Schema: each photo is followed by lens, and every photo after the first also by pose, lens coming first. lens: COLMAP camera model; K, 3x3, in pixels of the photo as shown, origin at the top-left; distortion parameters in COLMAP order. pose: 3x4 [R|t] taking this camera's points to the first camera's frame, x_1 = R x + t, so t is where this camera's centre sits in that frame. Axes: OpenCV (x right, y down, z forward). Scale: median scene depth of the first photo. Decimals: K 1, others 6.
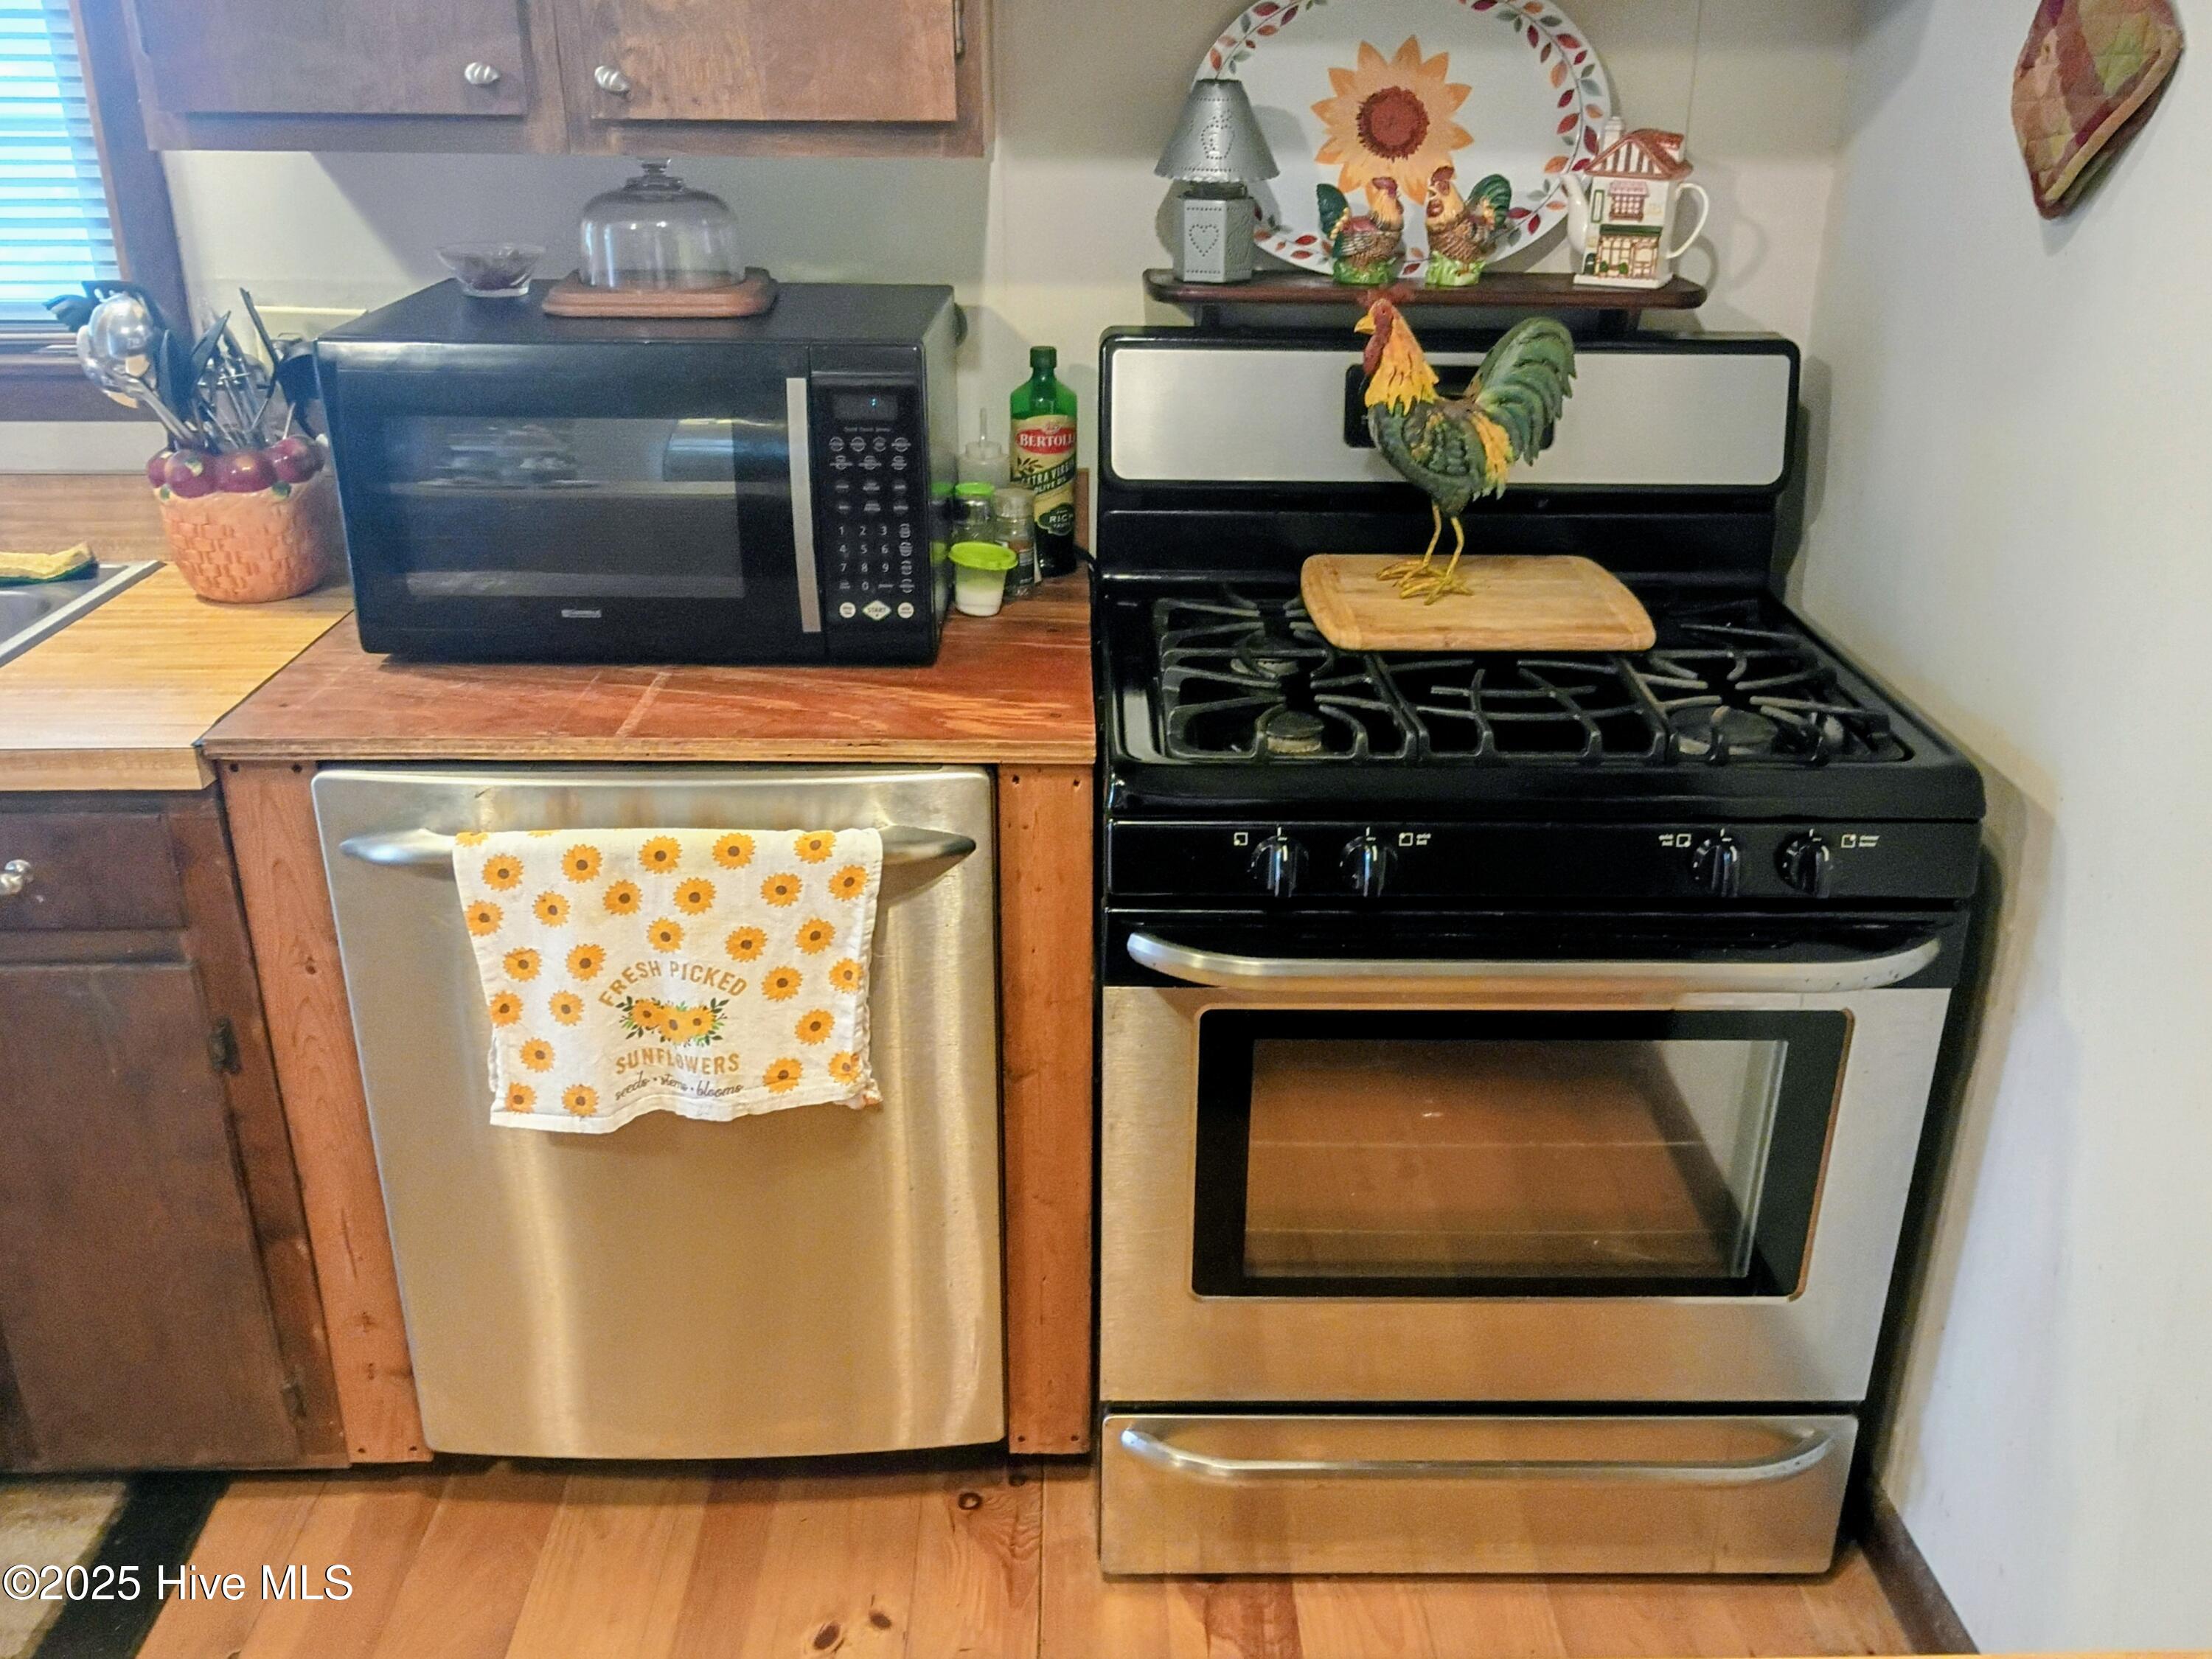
lens RADIAL K [[1839.4, 0, 1106.0], [0, 1839.4, 829.5], [0, 0, 1]] dist [0.006724, 0.009062]
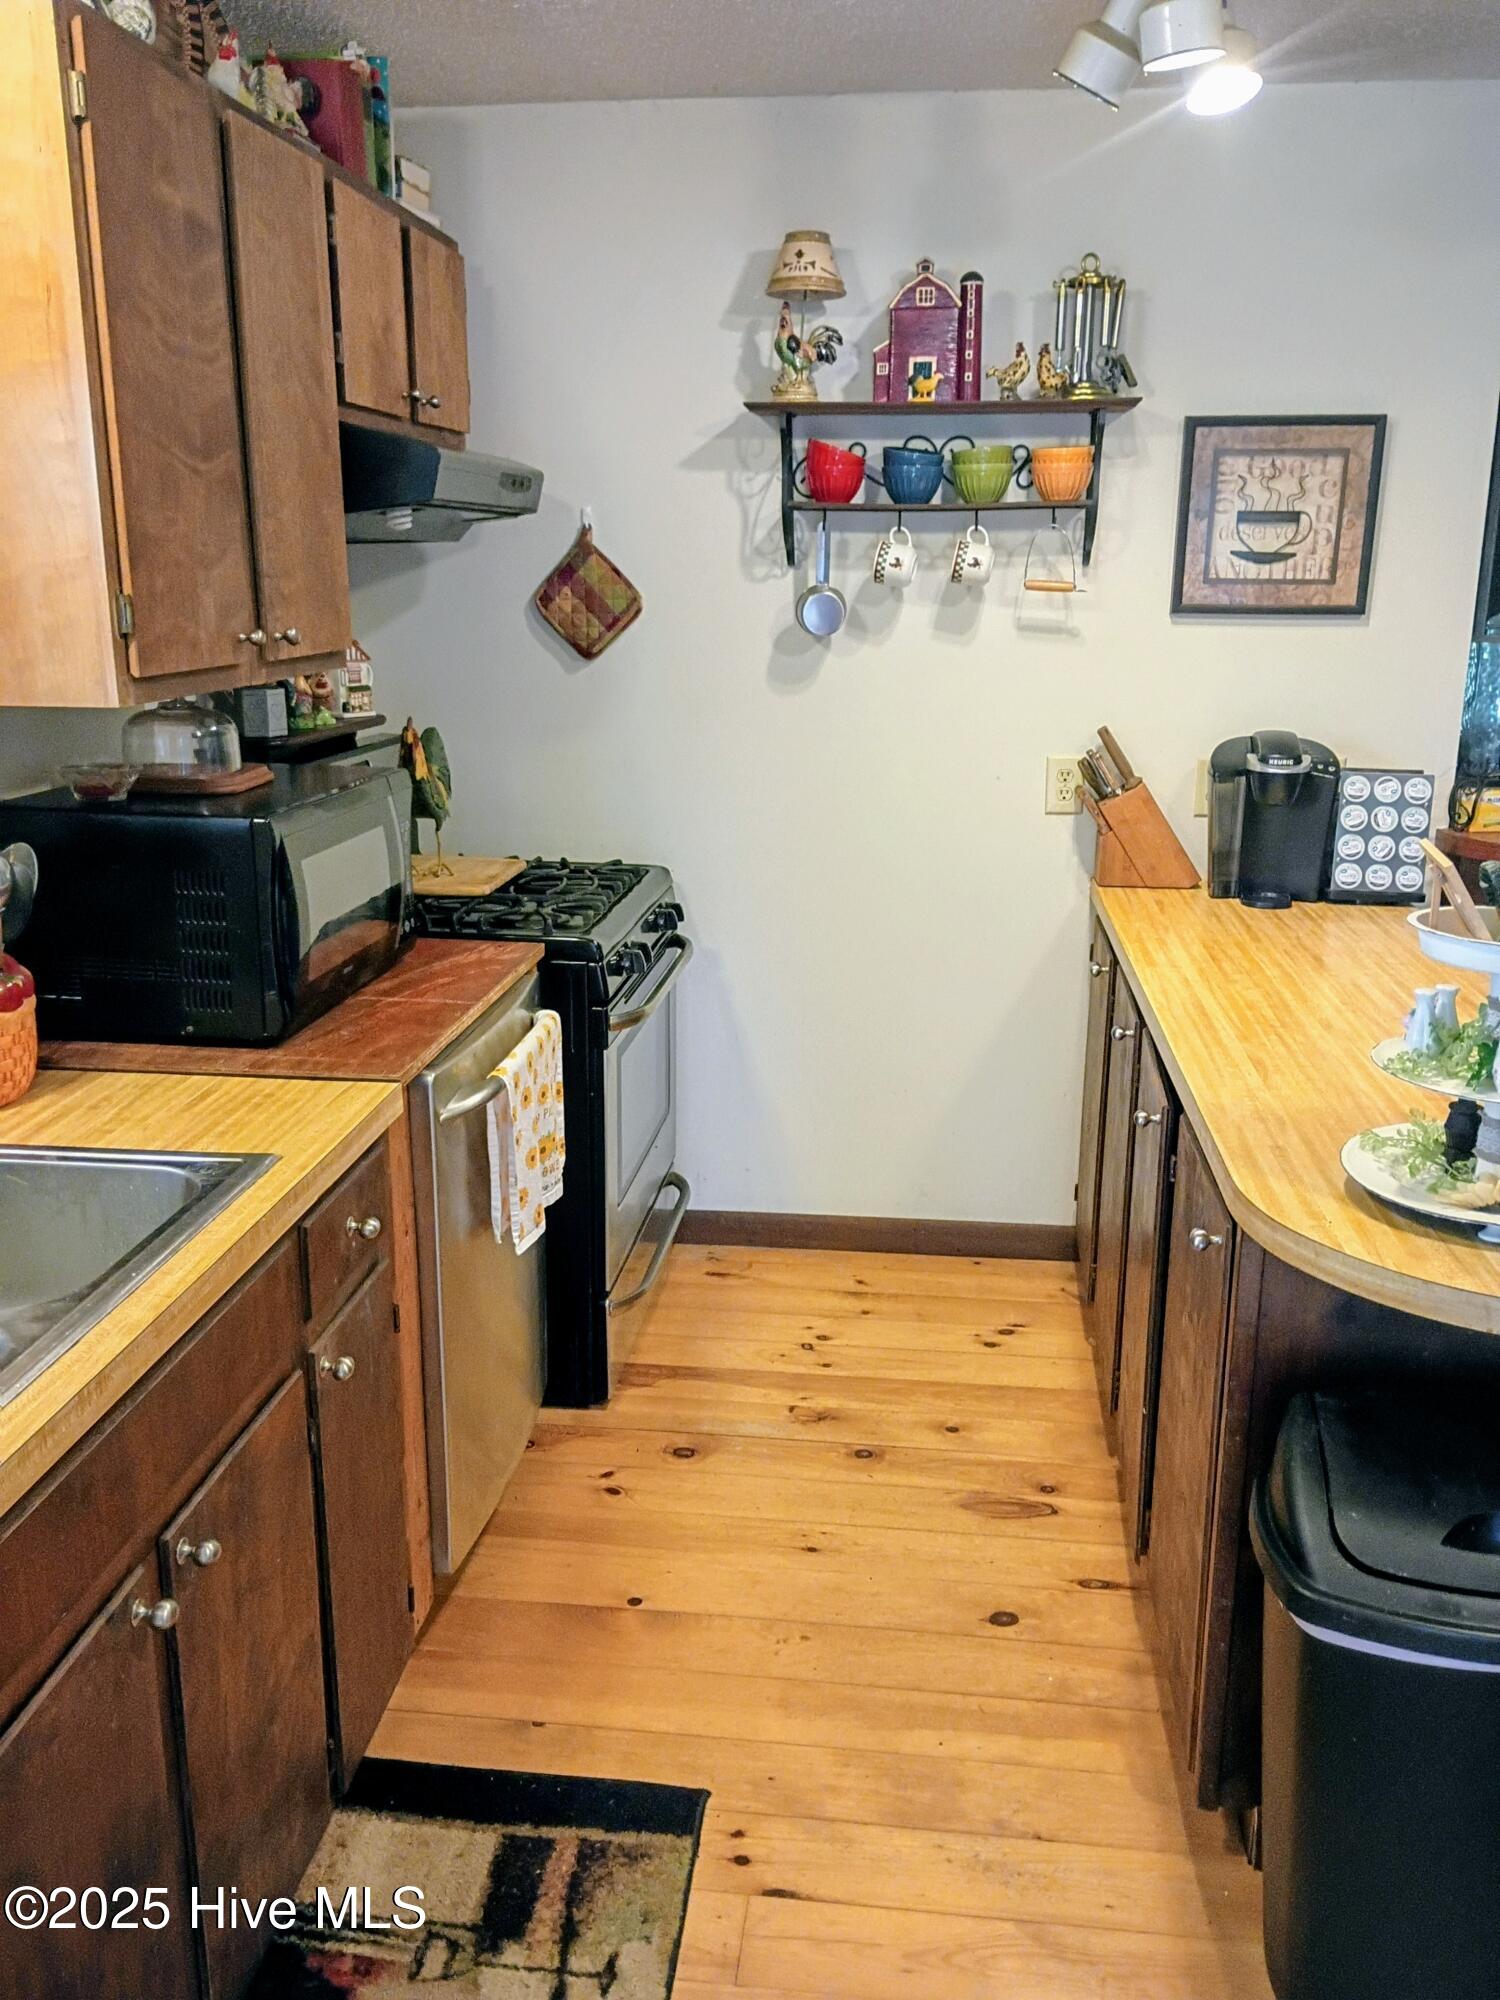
lens RADIAL K [[1663.1, 0, 750.0], [0, 1663.1, 1000.0], [0, 0, 1]] dist [0.006724, 0.009062]
pose [[0.130632, -0.258360, 0.957176, -1.513988], [0.387221, 0.902063, 0.190638, -0.220230], [-0.912686, 0.345735, 0.217881, 0.388856]]
